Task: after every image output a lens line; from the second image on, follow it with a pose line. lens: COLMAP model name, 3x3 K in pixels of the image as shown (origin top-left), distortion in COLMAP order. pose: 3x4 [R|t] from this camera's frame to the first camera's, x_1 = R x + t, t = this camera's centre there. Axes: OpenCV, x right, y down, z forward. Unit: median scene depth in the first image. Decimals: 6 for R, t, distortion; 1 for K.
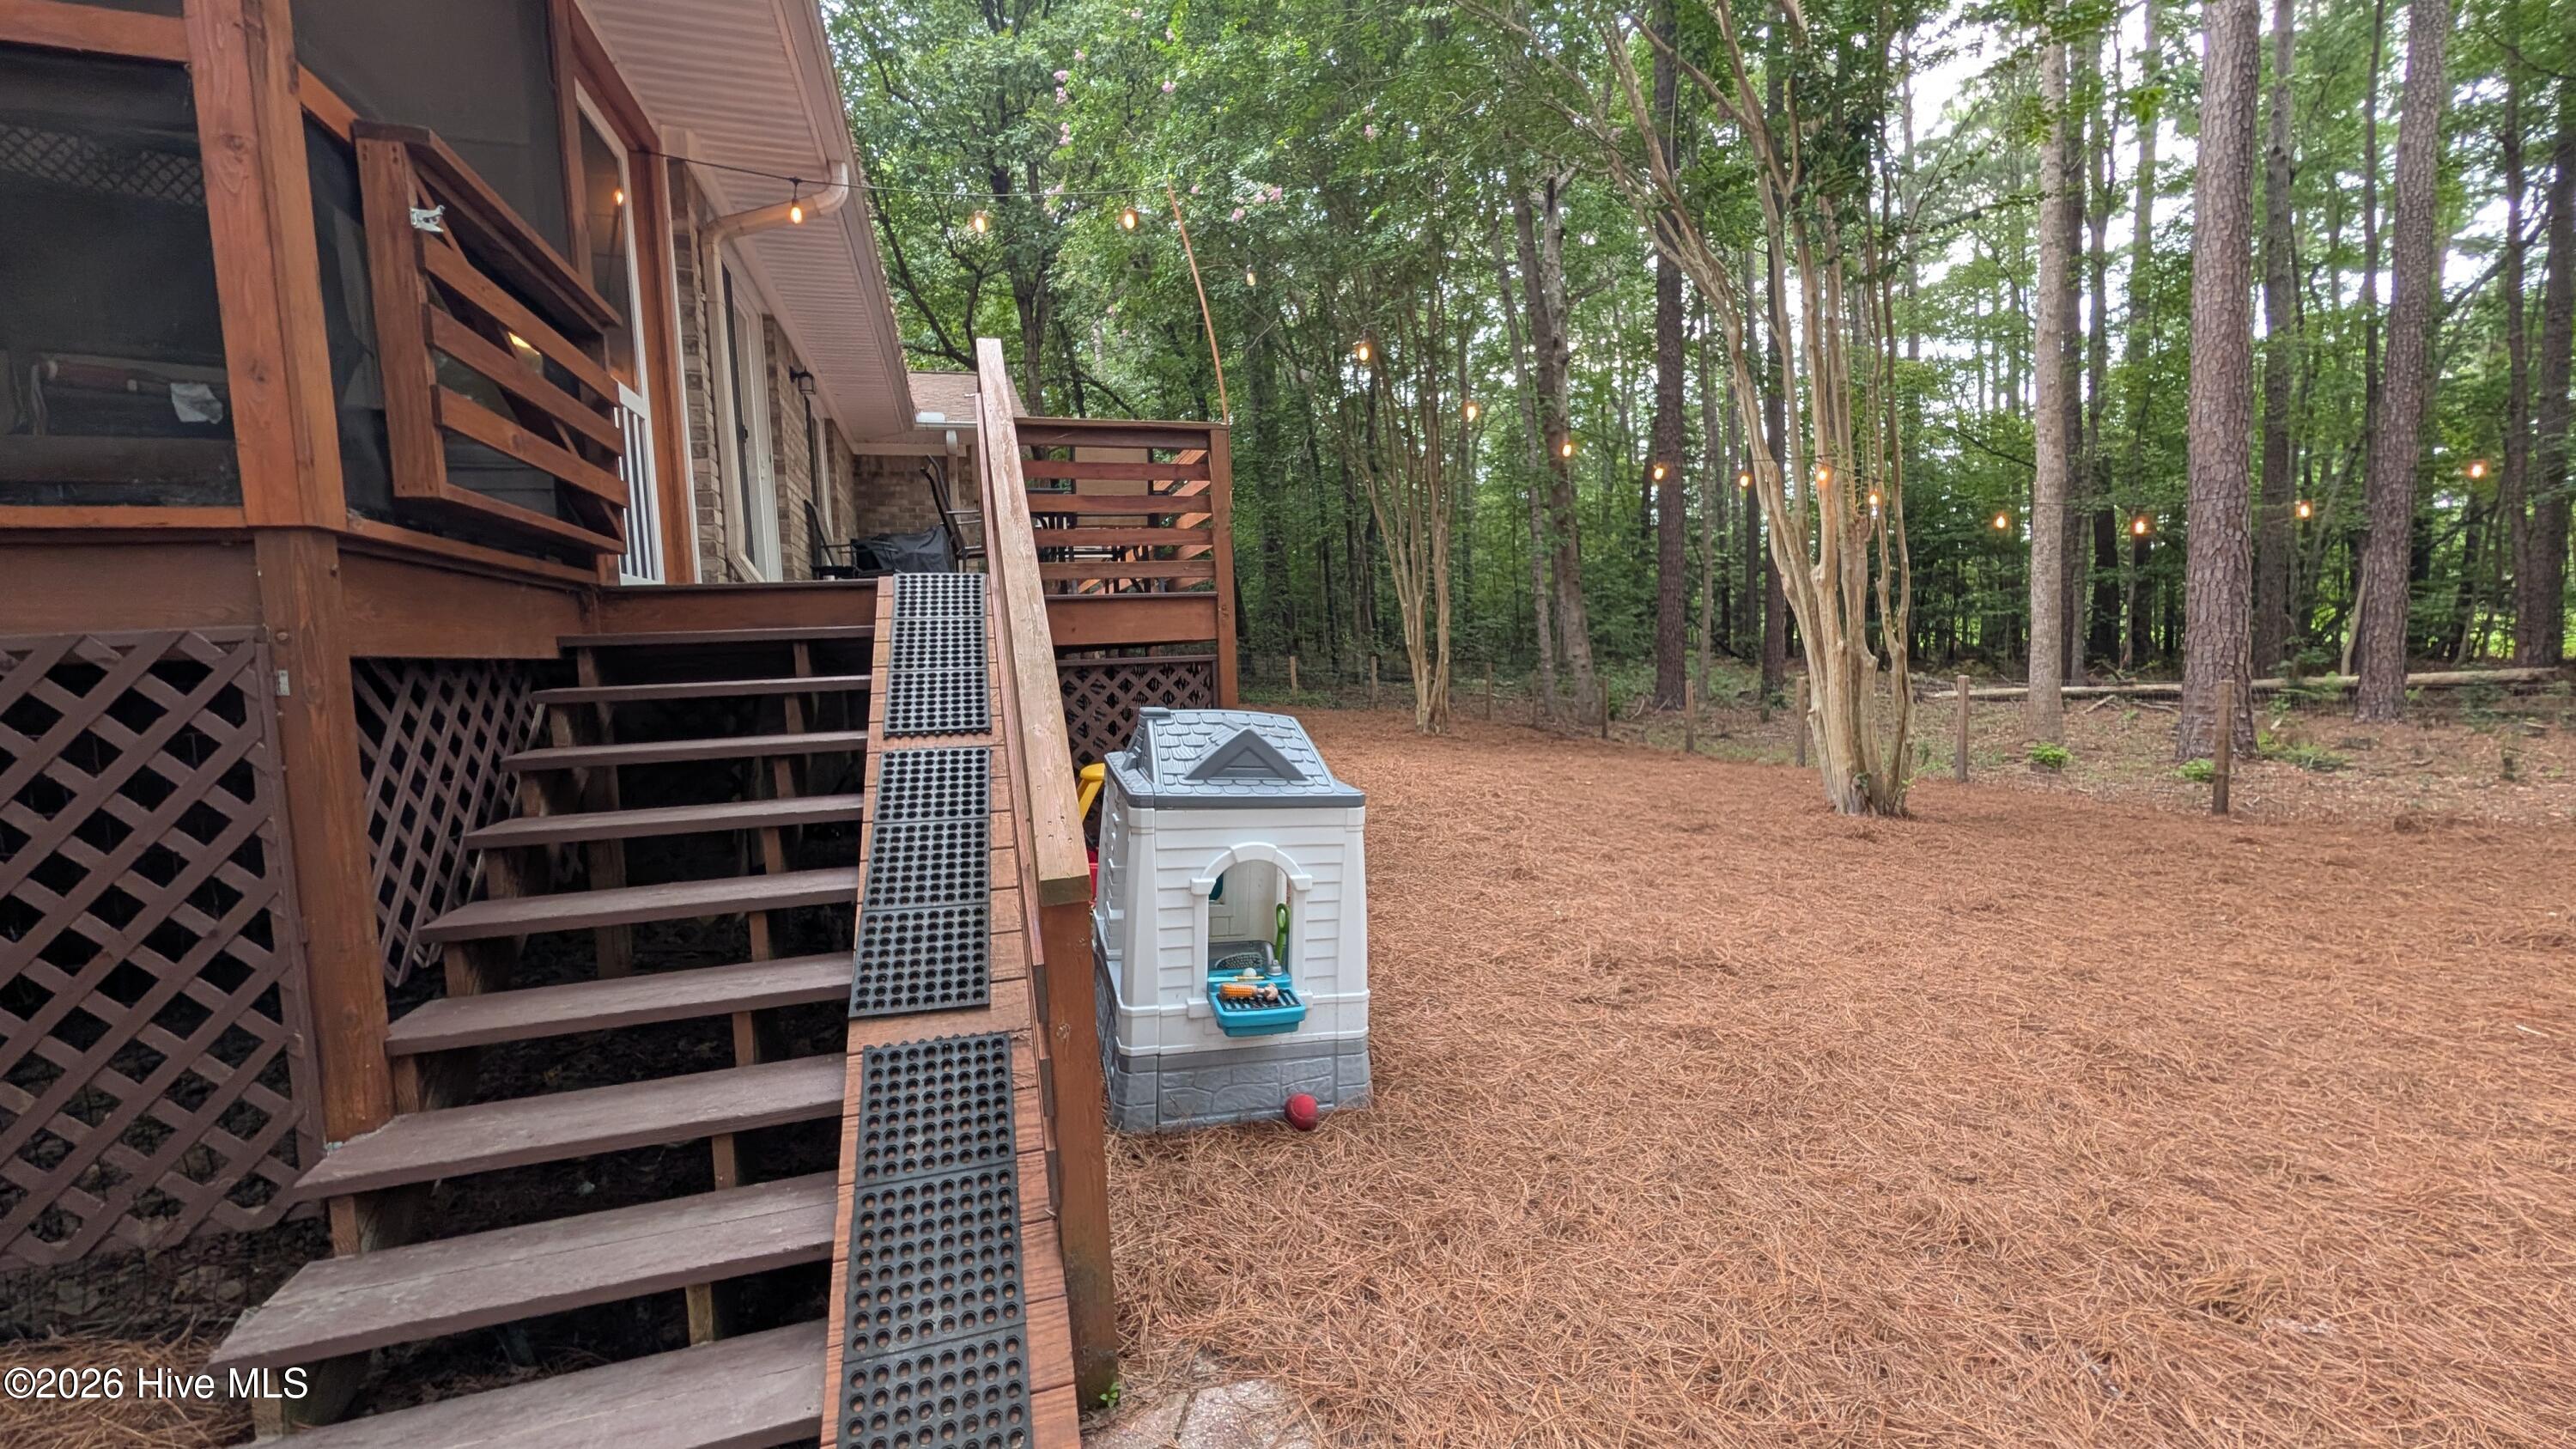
lens RADIAL K [[985.2, 0, 1285.0], [0, 985.2, 715.8], [0, 0, 1]] dist [0.002683, -0.000008]
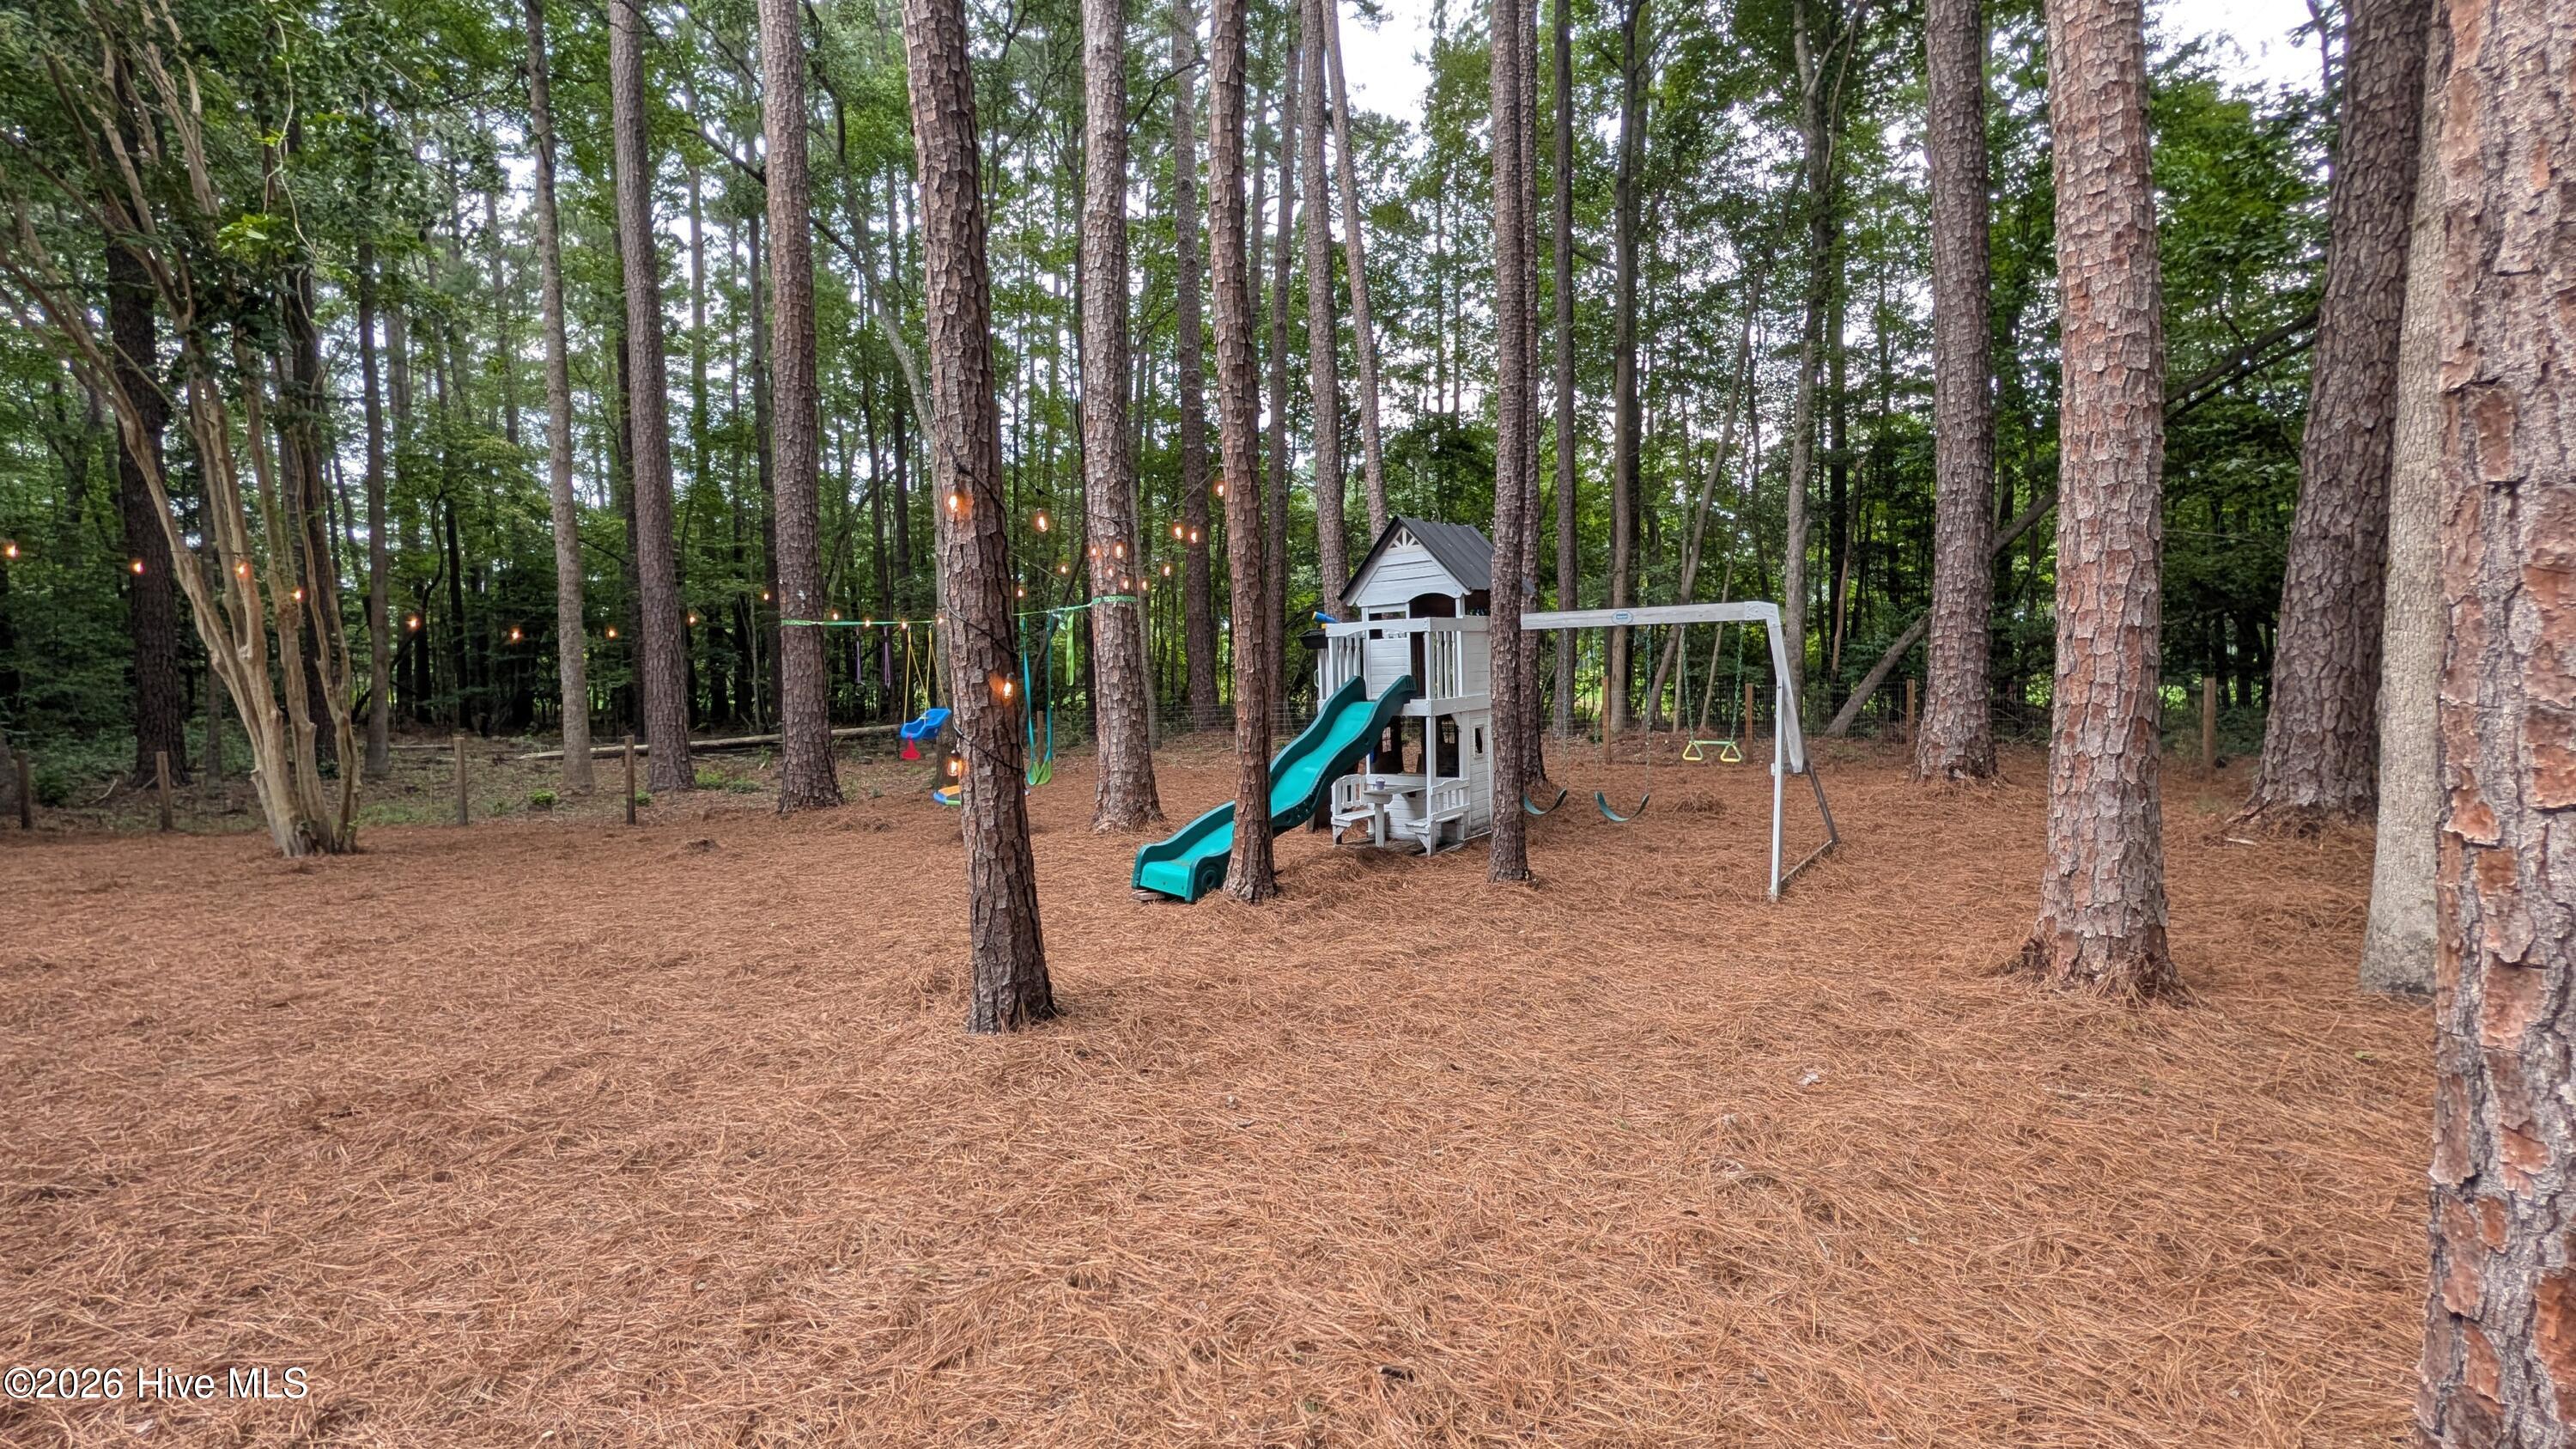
lens RADIAL K [[985.2, 0, 1286.6], [0, 985.2, 734.0], [0, 0, 1]] dist [0.002683, -0.000008]
pose [[0.363803, -0.021385, 0.931231, -0.097761], [0.061242, 0.998122, -0.001004, 0.027169], [-0.929461, 0.057395, 0.364429, -0.549505]]
